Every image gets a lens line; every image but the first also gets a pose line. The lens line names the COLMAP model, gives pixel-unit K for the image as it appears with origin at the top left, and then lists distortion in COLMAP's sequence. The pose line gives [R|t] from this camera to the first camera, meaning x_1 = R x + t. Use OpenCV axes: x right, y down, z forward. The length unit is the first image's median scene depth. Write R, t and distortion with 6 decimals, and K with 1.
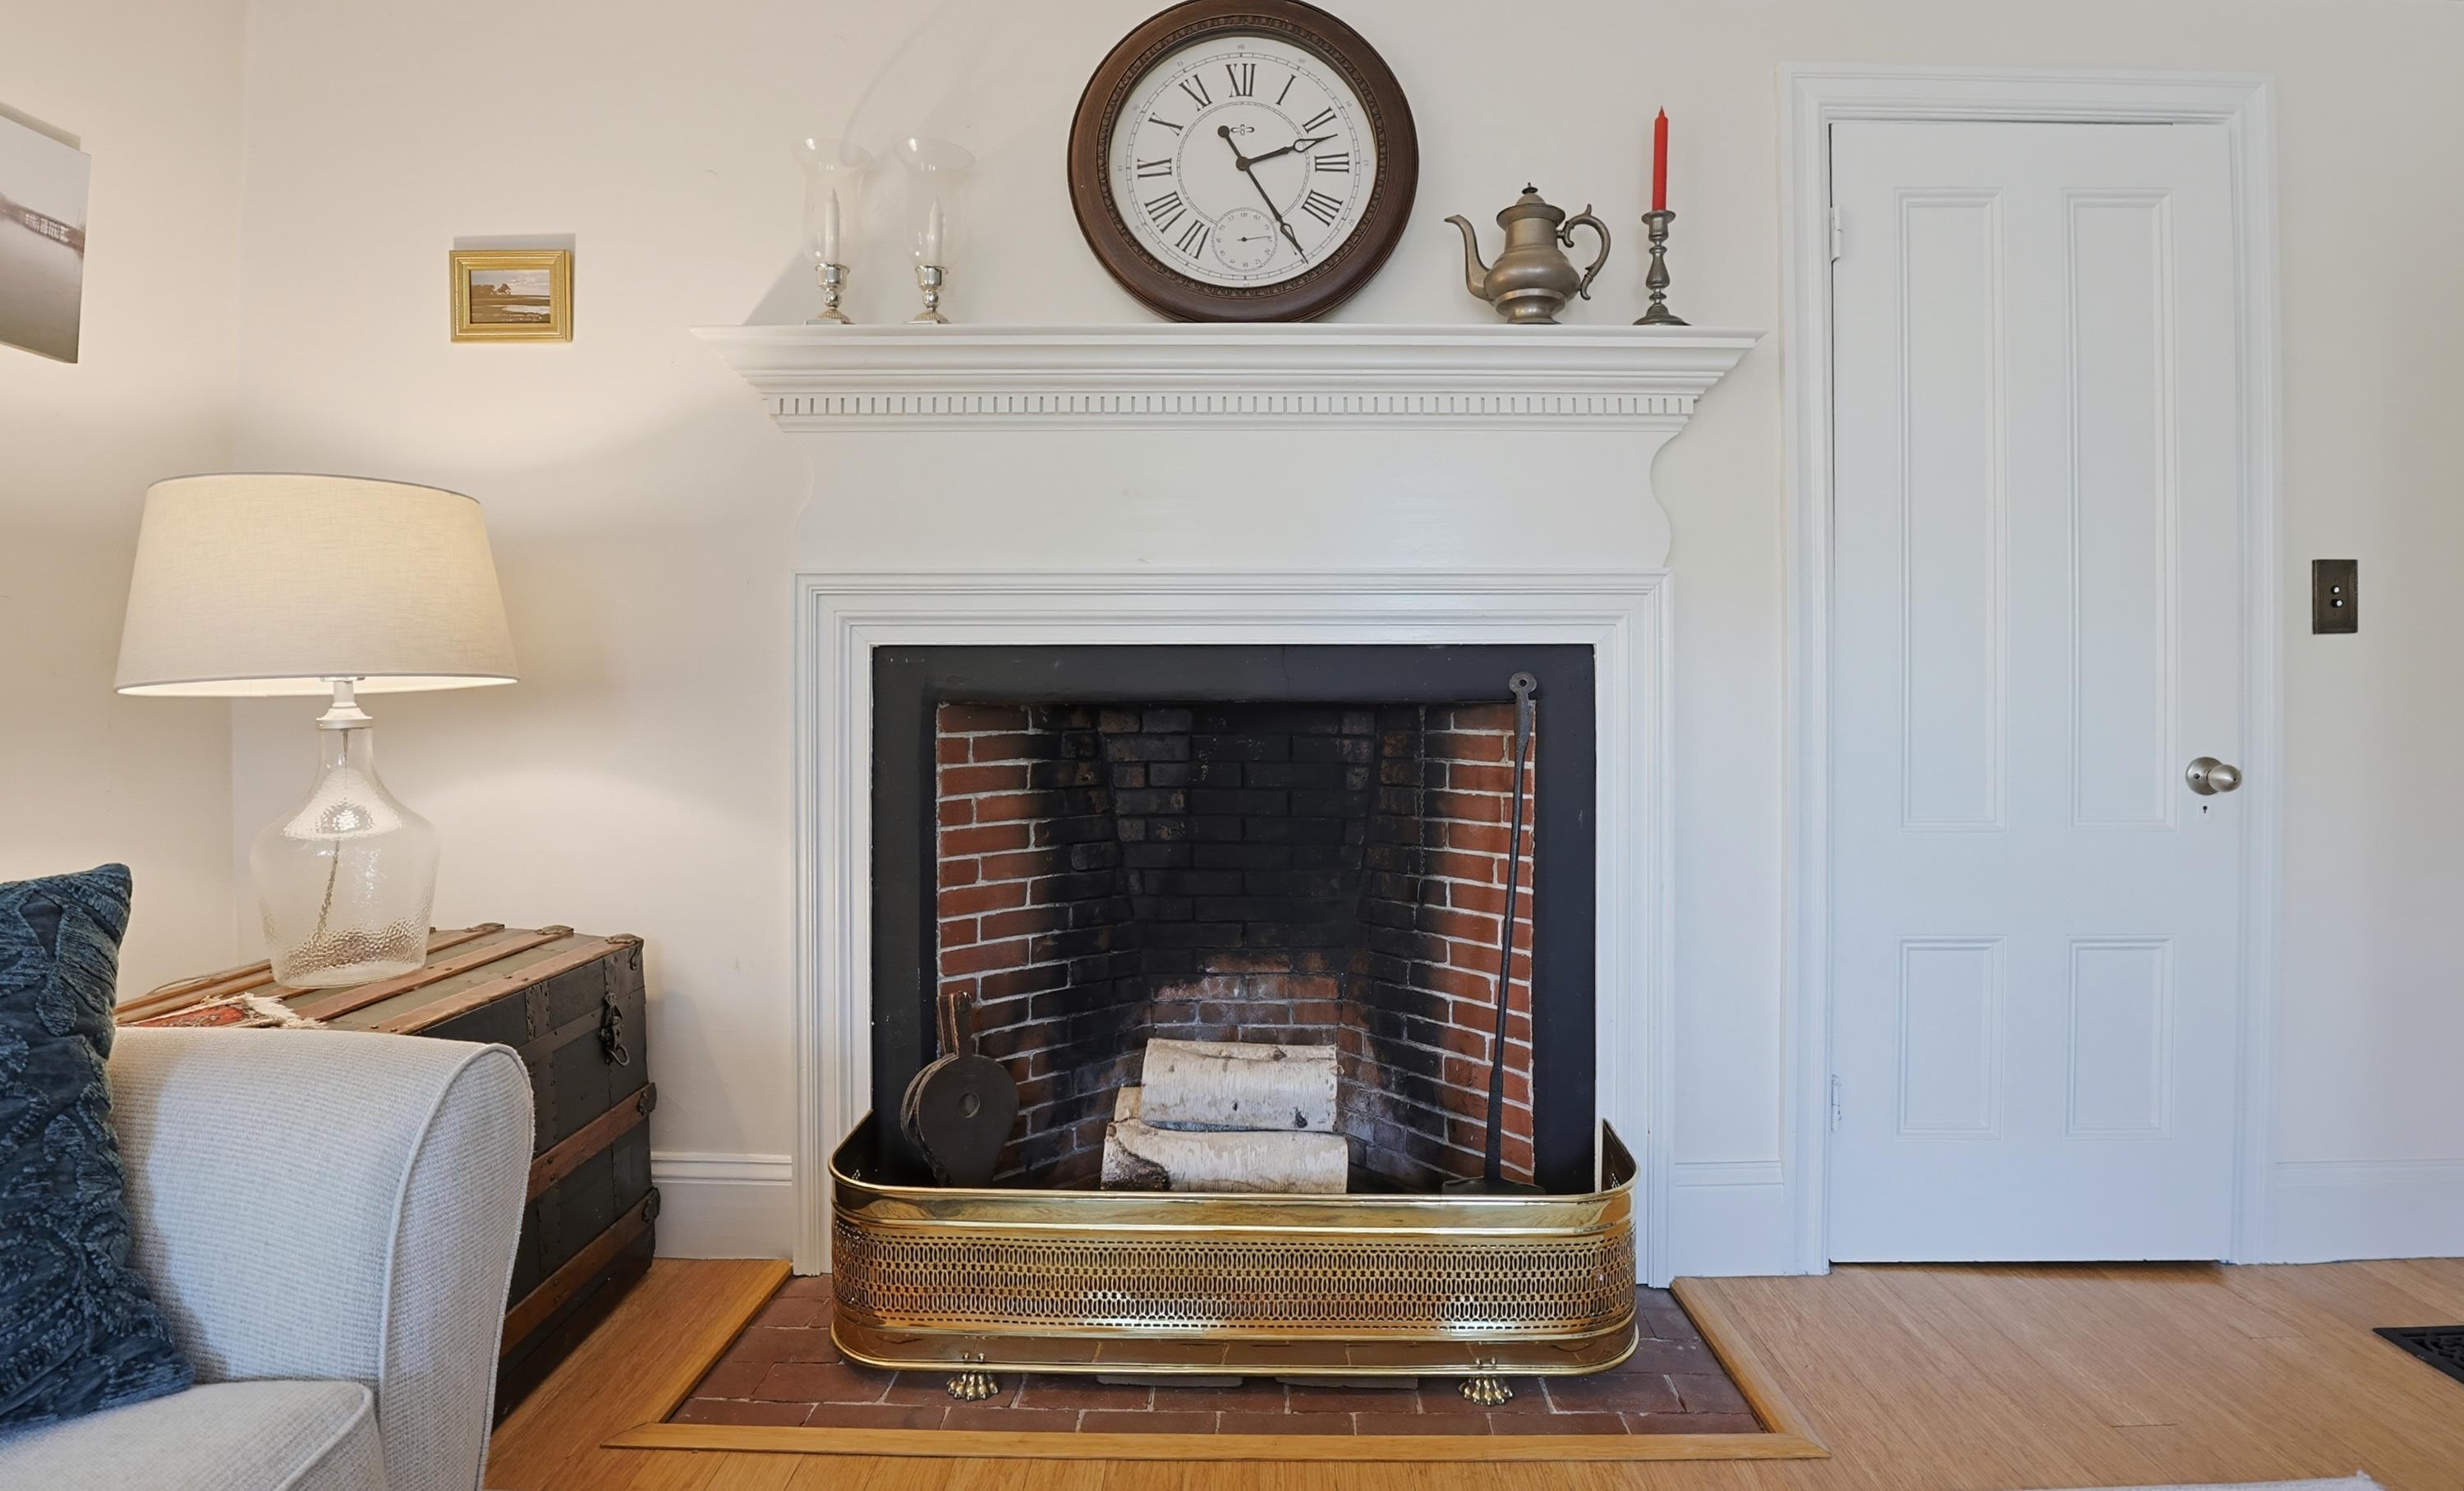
lens RADIAL K [[1102.2, 0, 1234.9], [0, 1102.2, 702.3], [0, 0, 1]] dist [-0.026962, 0.000115]
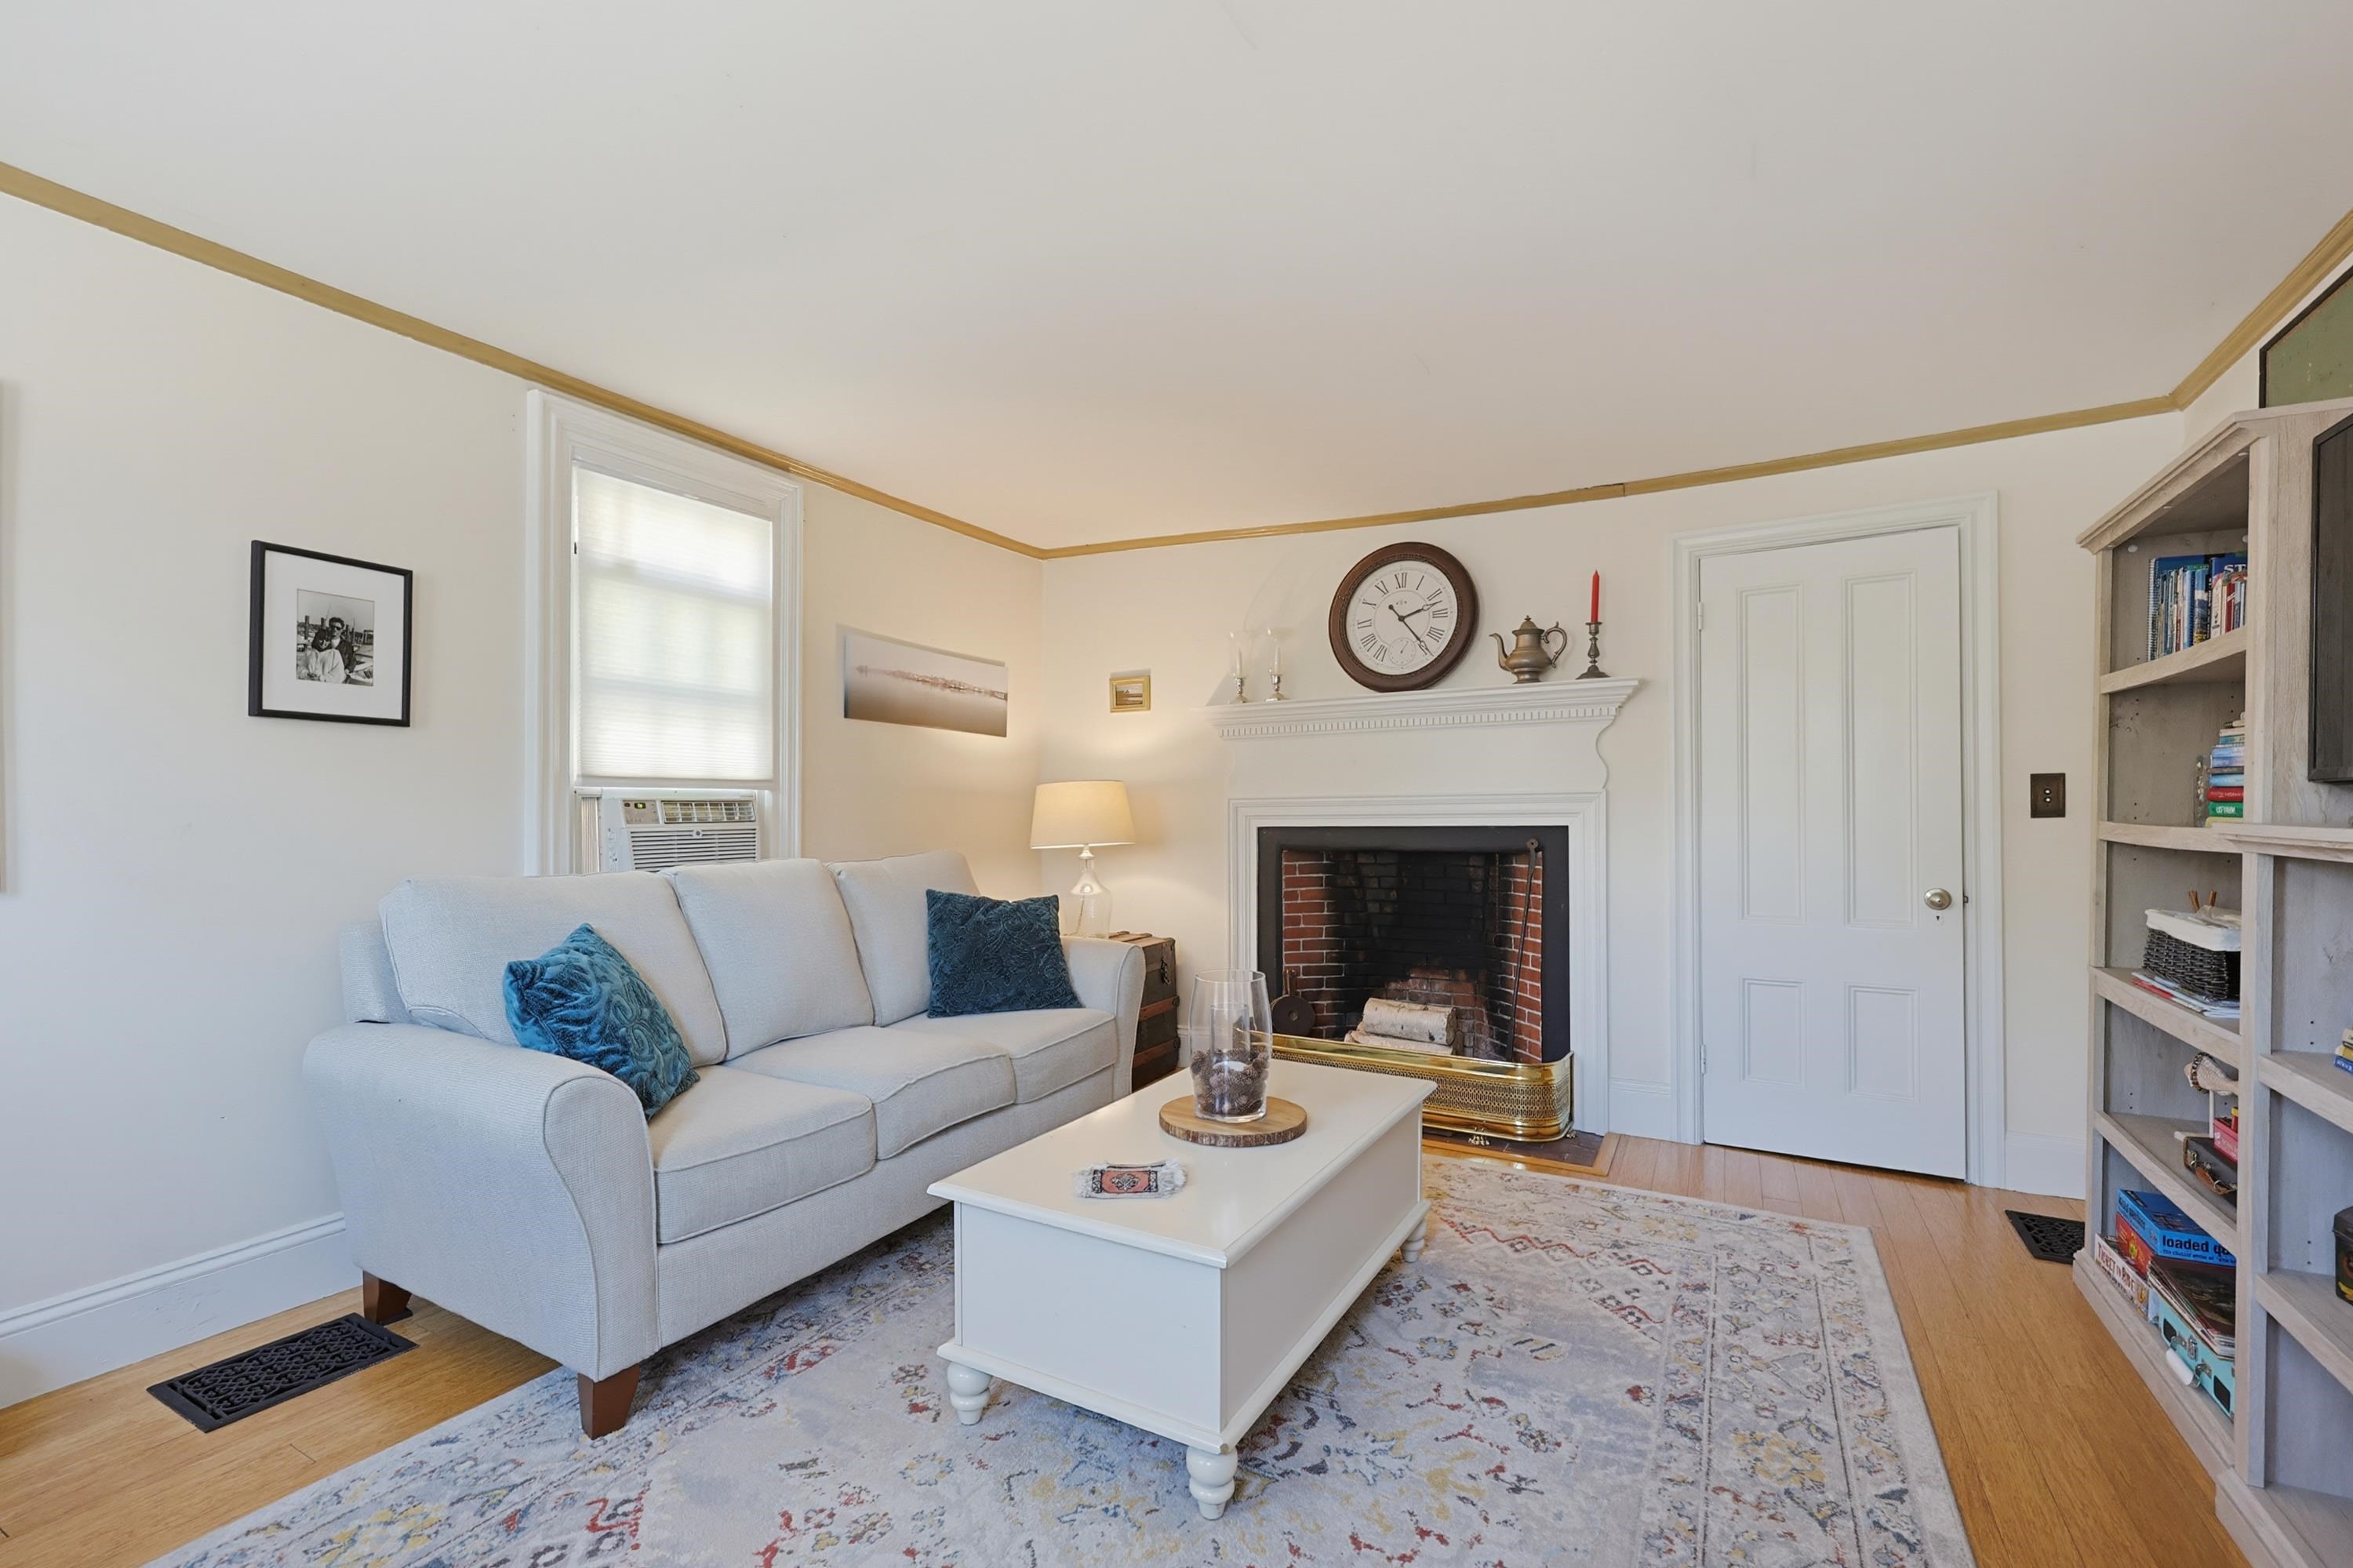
lens RADIAL K [[1011.0, 0, 1175.3], [0, 1011.0, 816.1], [0, 0, 1]] dist [0.000752, 0.000060]
pose [[0.871149, -0.005015, -0.490992, 0.632536], [0.003617, 0.999986, -0.003796, -0.067987], [0.491005, 0.001531, 0.871156, -1.082560]]
